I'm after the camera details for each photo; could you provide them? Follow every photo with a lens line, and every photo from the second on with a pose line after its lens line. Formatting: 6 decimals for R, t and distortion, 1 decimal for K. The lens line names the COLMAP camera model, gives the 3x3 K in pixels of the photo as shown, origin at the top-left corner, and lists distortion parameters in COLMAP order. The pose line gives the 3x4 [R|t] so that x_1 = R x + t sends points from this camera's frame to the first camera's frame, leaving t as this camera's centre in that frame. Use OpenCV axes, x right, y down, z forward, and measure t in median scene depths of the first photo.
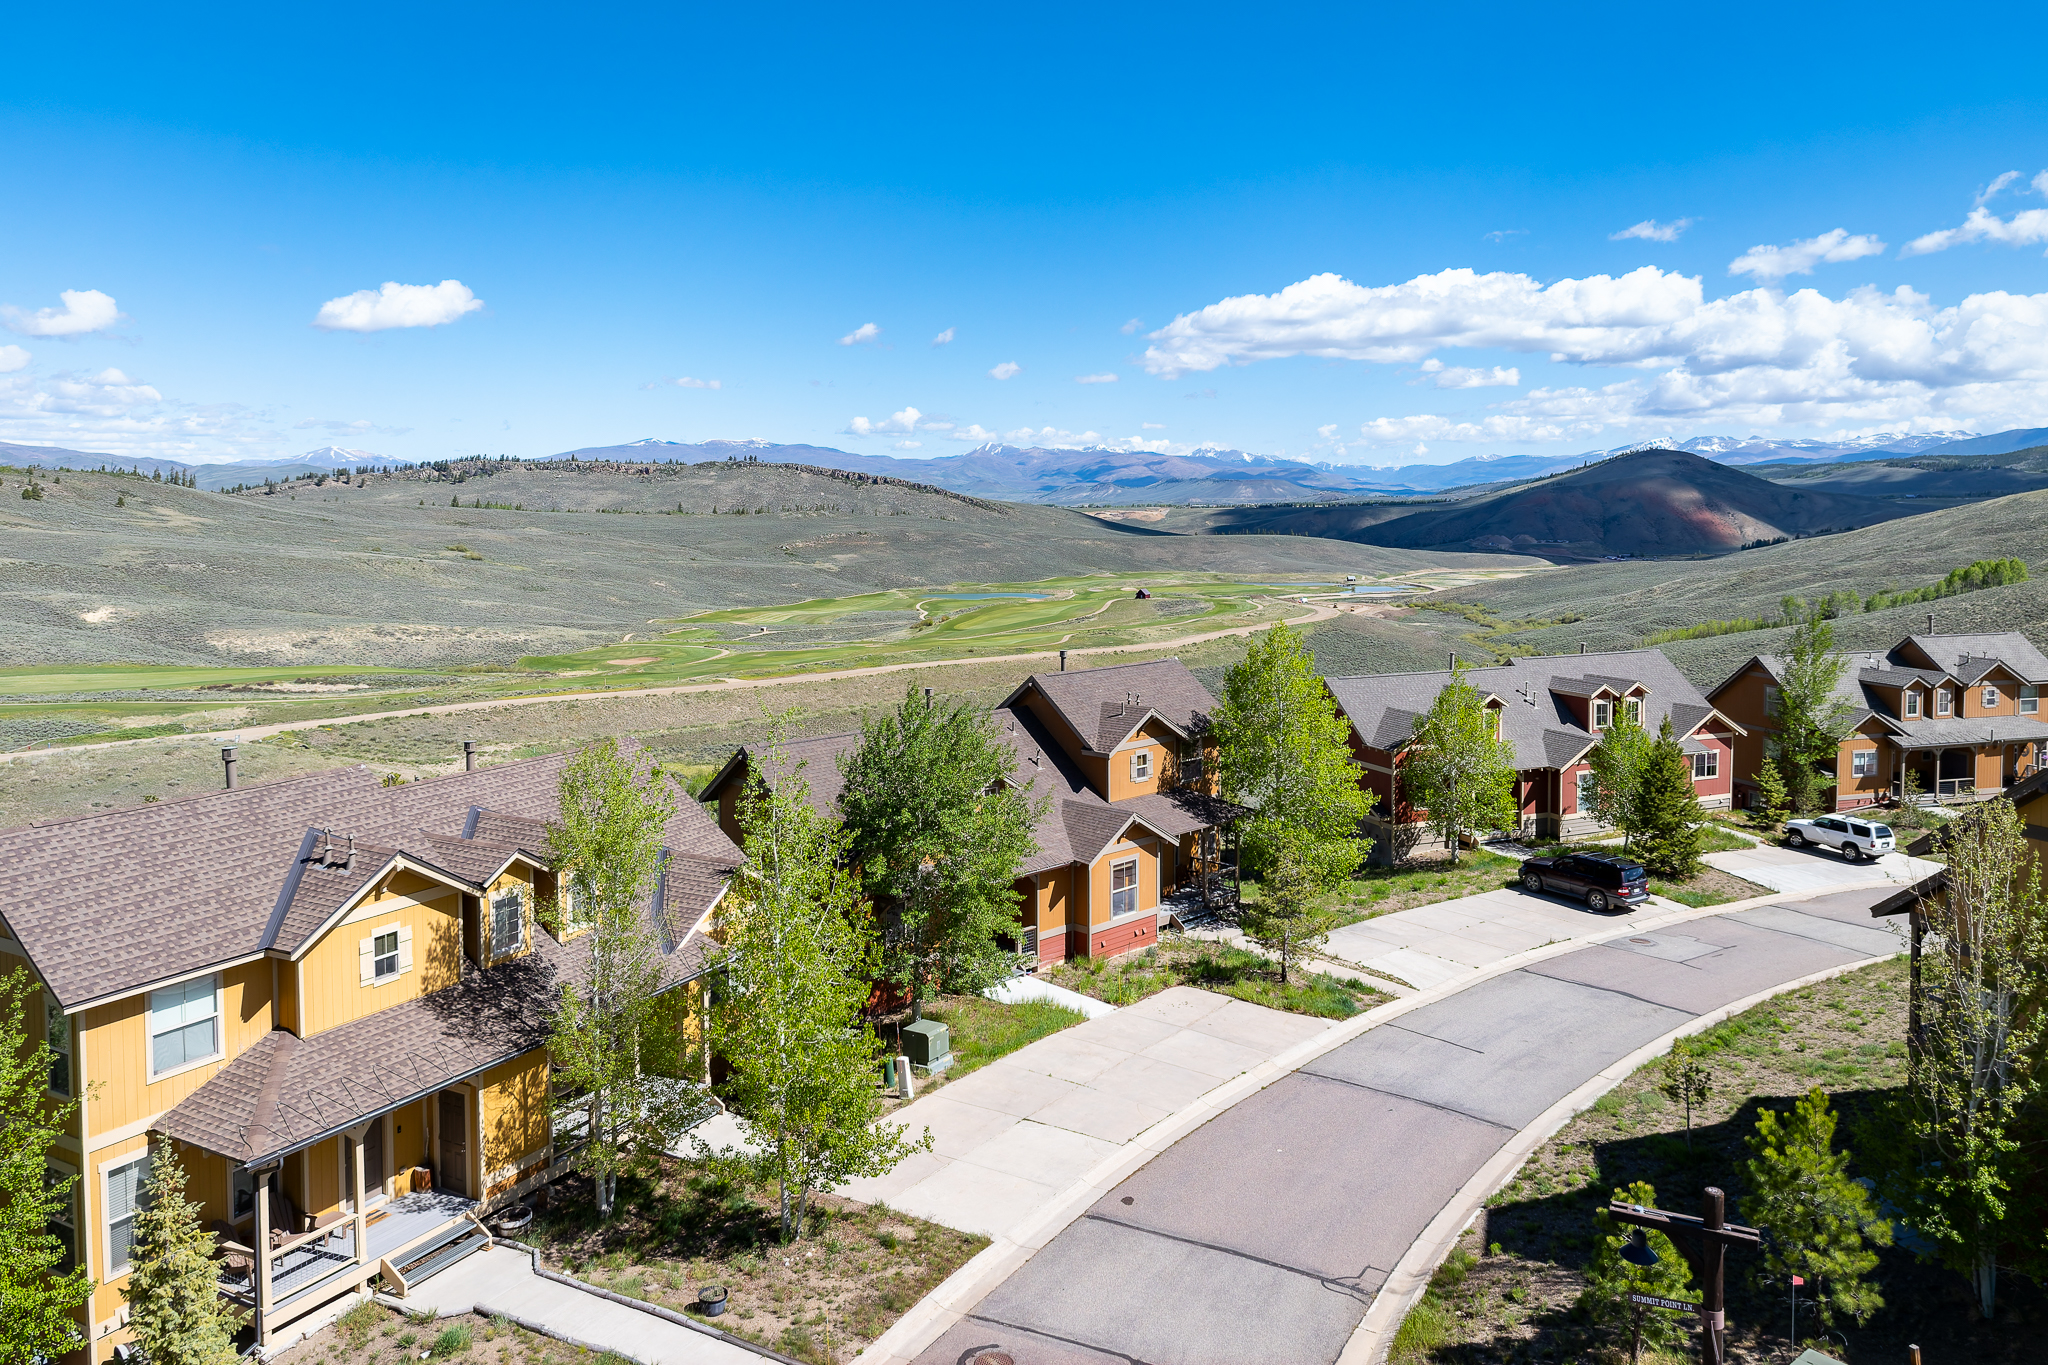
lens RADIAL K [[1380.8, 0, 1035.1], [0, 1380.8, 601.5], [0, 0, 1]] dist [-0.001900, -0.002356]
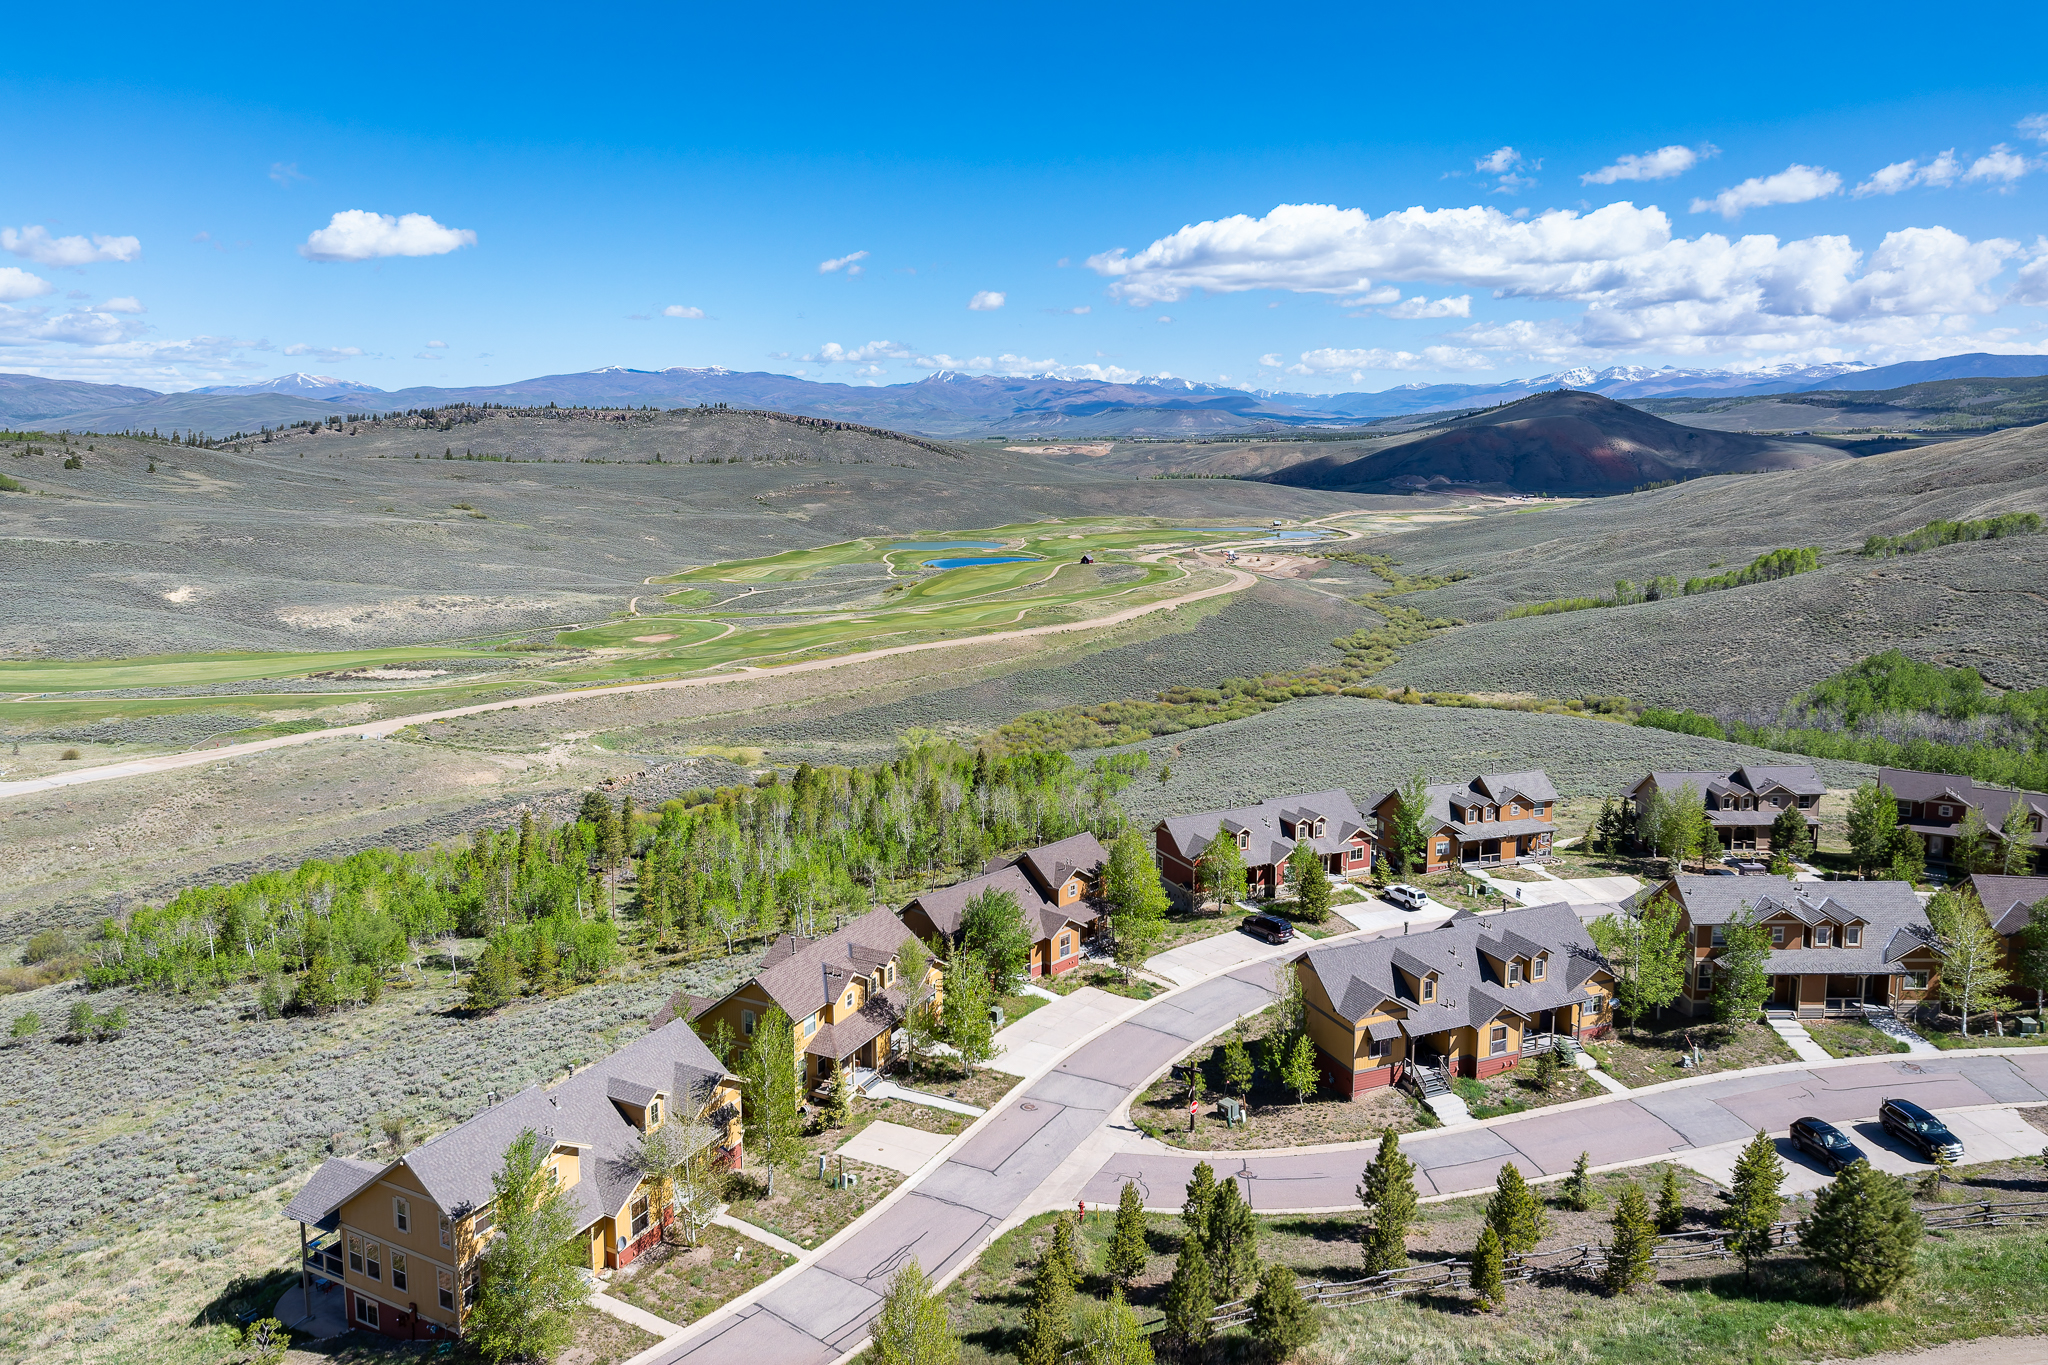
lens RADIAL K [[1380.8, 0, 1035.1], [0, 1380.8, 601.5], [0, 0, 1]] dist [-0.001900, -0.002356]
pose [[0.999275, -0.002063, 0.038010, -0.009856], [-0.000848, 0.997076, 0.076408, -0.071620], [-0.038057, -0.076385, 0.996352, -0.170301]]
